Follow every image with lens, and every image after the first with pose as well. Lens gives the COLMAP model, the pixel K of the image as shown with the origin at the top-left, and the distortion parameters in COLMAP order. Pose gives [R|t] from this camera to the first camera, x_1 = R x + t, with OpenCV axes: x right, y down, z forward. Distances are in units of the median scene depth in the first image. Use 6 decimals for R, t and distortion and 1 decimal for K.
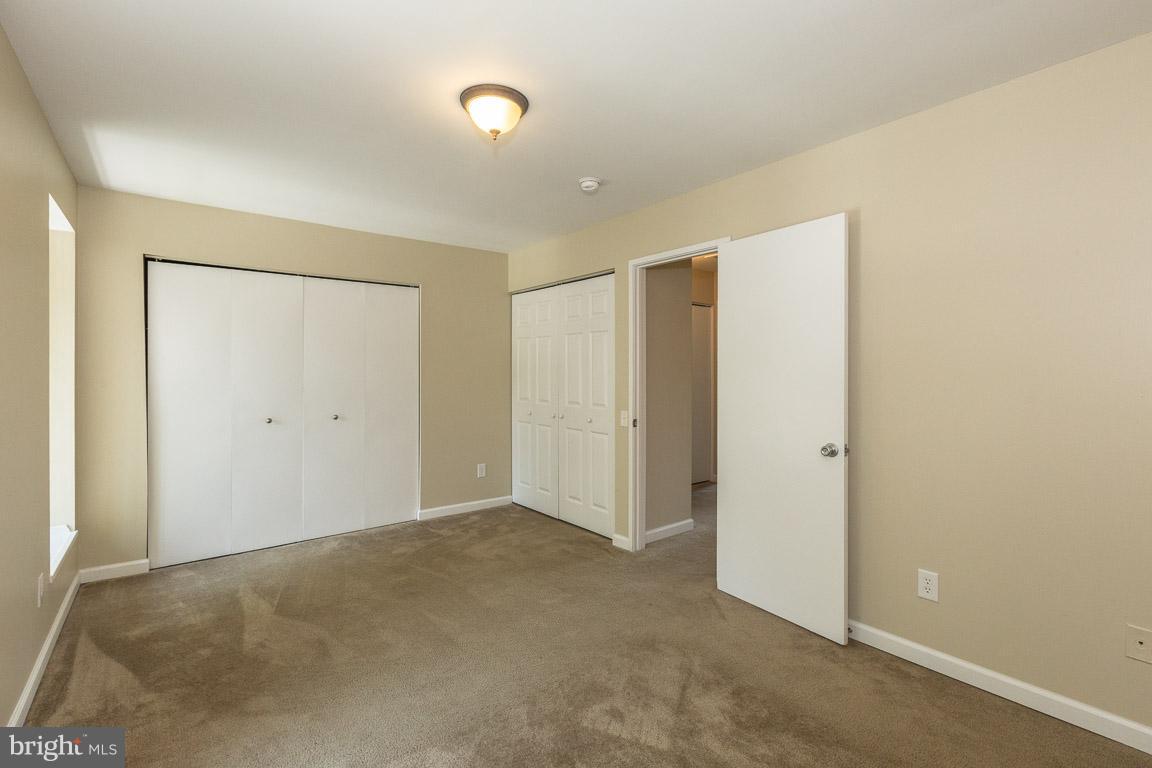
lens RADIAL K [[513.5, 0, 569.9], [0, 513.5, 372.6], [0, 0, 1]] dist [-0.004303, -0.001163]
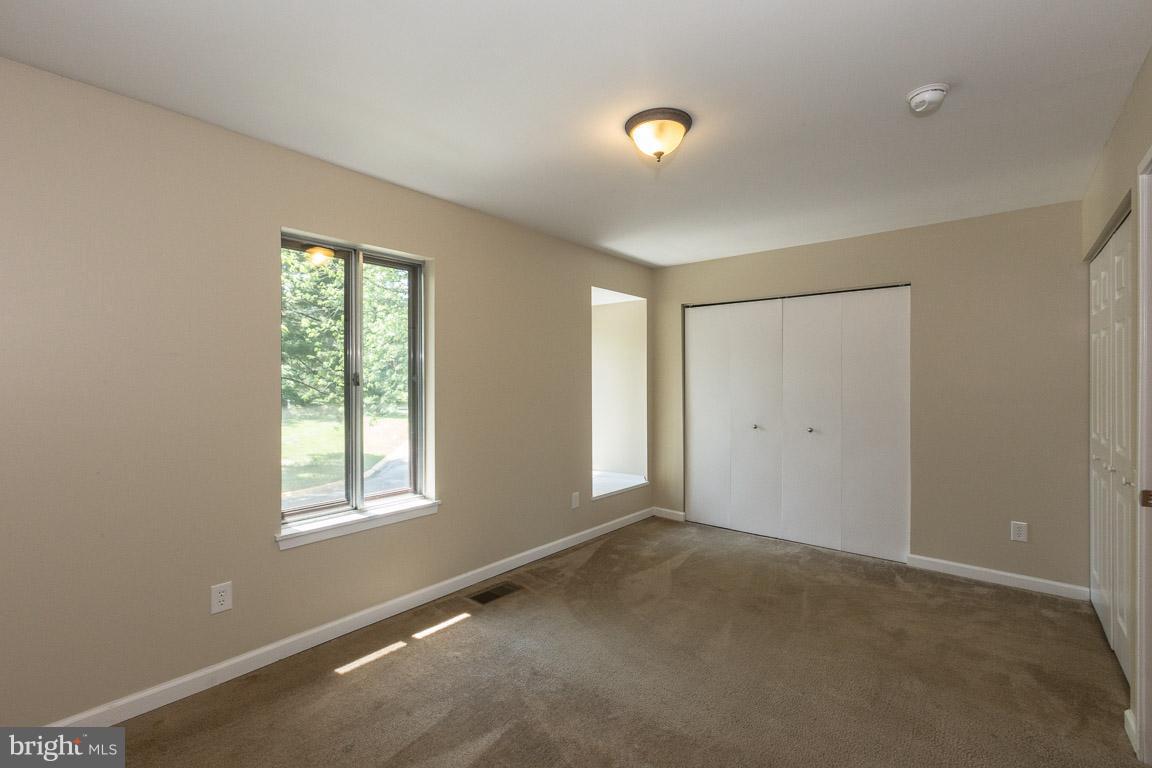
lens RADIAL K [[513.5, 0, 584.8], [0, 513.5, 379.3], [0, 0, 1]] dist [-0.004303, -0.001163]
pose [[0.206564, 0.001467, -0.978432, 0.487648], [-0.004178, 0.999991, 0.000617, -0.012762], [0.978424, 0.003961, 0.206569, 0.378477]]
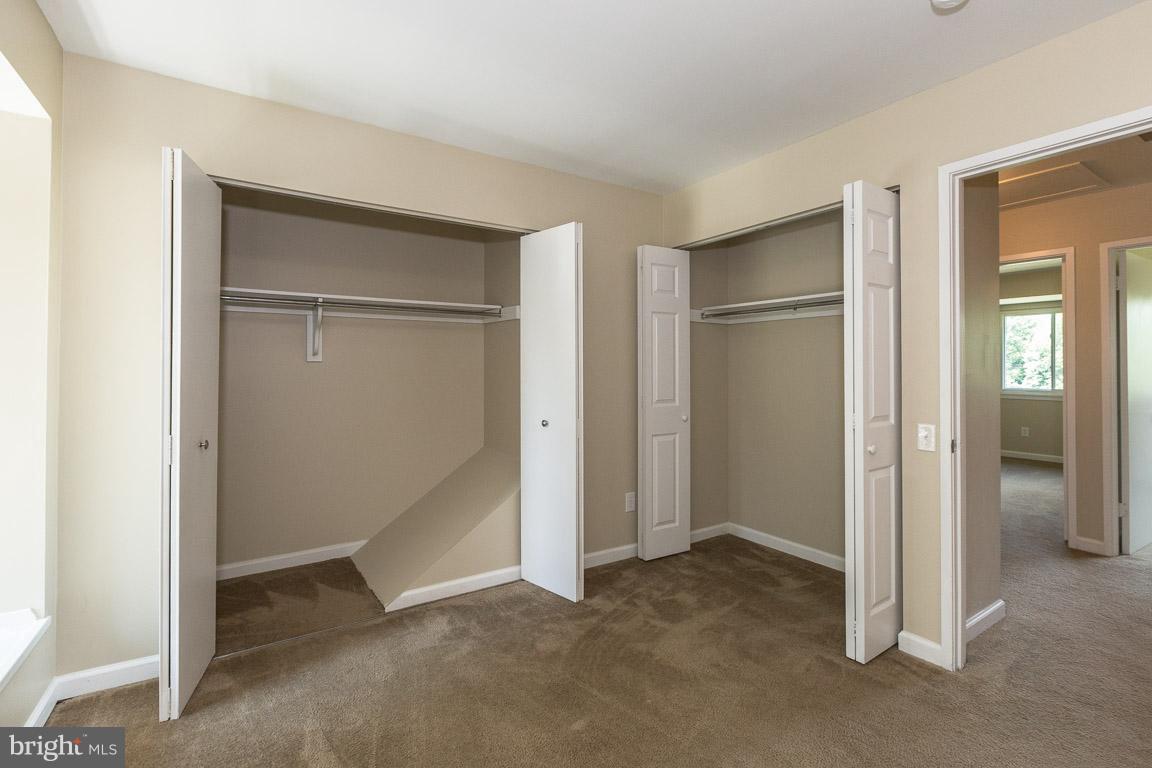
lens RADIAL K [[513.5, 0, 564.9], [0, 513.5, 367.2], [0, 0, 1]] dist [-0.004303, -0.001163]
pose [[0.994765, 0.004159, -0.102102, -0.248931], [-0.004473, 0.999986, -0.002847, 0.012822], [0.102089, 0.003289, 0.994770, 0.383104]]
